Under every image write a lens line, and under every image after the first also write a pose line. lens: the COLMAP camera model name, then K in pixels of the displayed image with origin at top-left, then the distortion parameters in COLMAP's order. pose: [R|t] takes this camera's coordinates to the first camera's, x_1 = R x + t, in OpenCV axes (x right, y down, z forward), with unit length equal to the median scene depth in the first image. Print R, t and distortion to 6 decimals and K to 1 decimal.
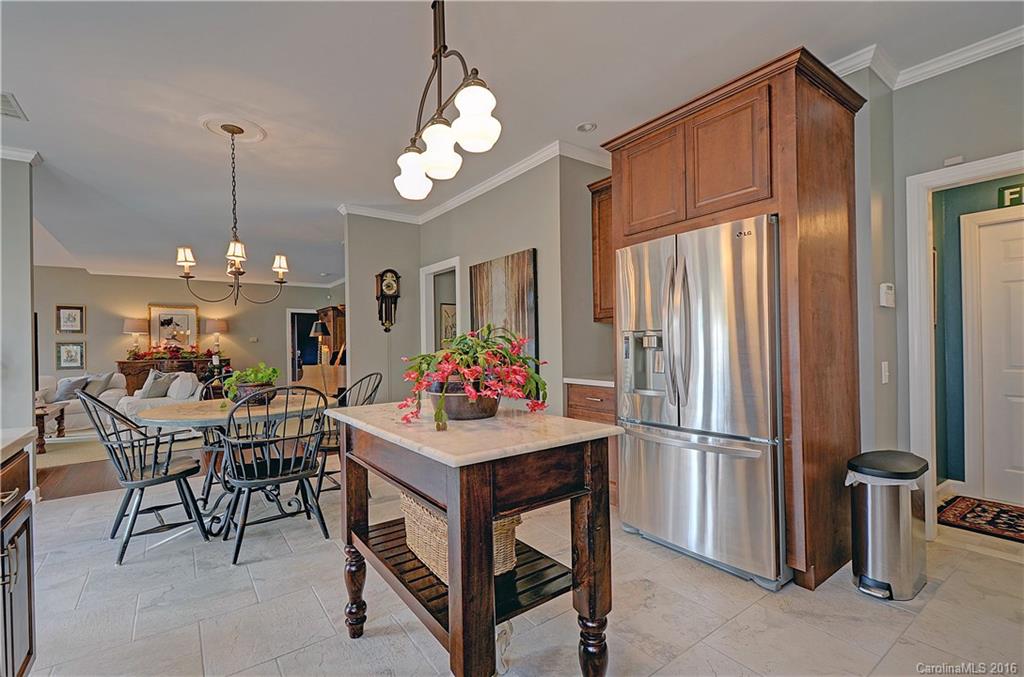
lens RADIAL K [[447.3, 0, 497.0], [0, 447.3, 345.0], [0, 0, 1]] dist [0.003559, 0.000119]
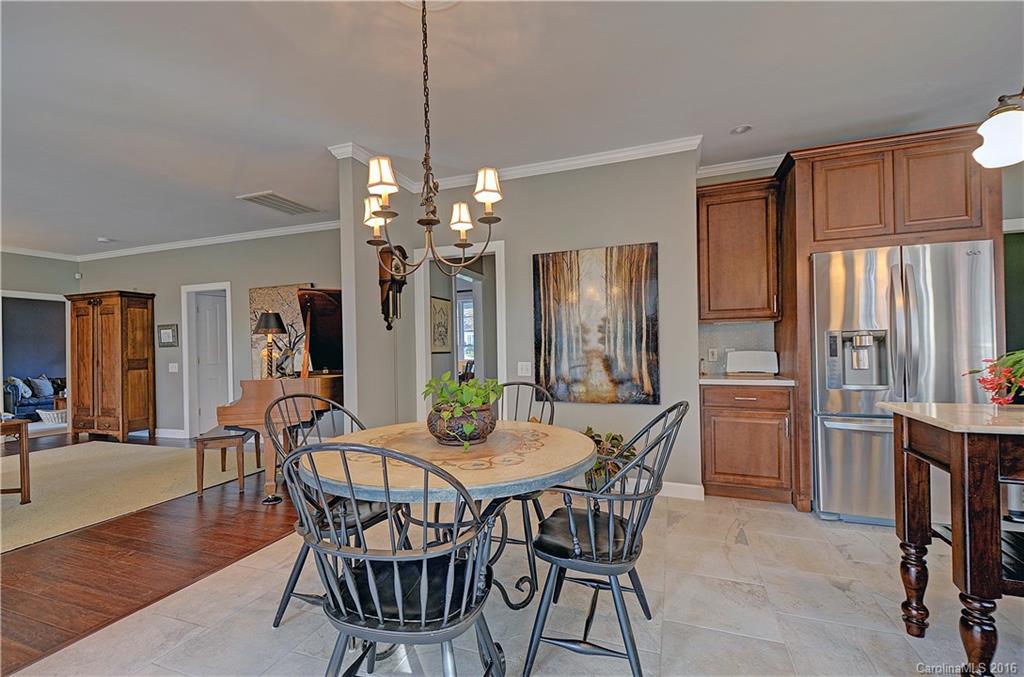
lens RADIAL K [[447.3, 0, 497.0], [0, 447.3, 345.0], [0, 0, 1]] dist [0.003559, 0.000119]
pose [[0.829009, 0.000378, 0.559235, -0.513664], [0.006043, 0.999935, -0.009635, 0.004302], [-0.559203, 0.011367, 0.828953, 0.289259]]
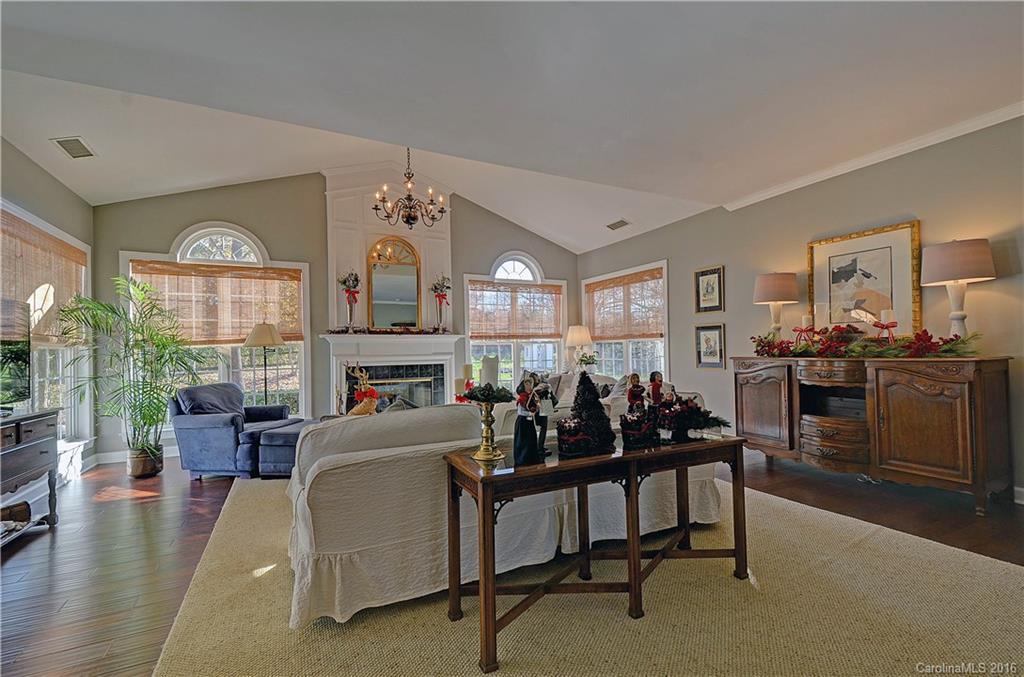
lens RADIAL K [[447.3, 0, 497.0], [0, 447.3, 345.0], [0, 0, 1]] dist [0.003559, 0.000119]
pose [[-0.168301, 0.004702, -0.985724, -0.431702], [0.022682, 0.999742, 0.000896, 0.023209], [0.985475, -0.022208, -0.168364, 1.318955]]
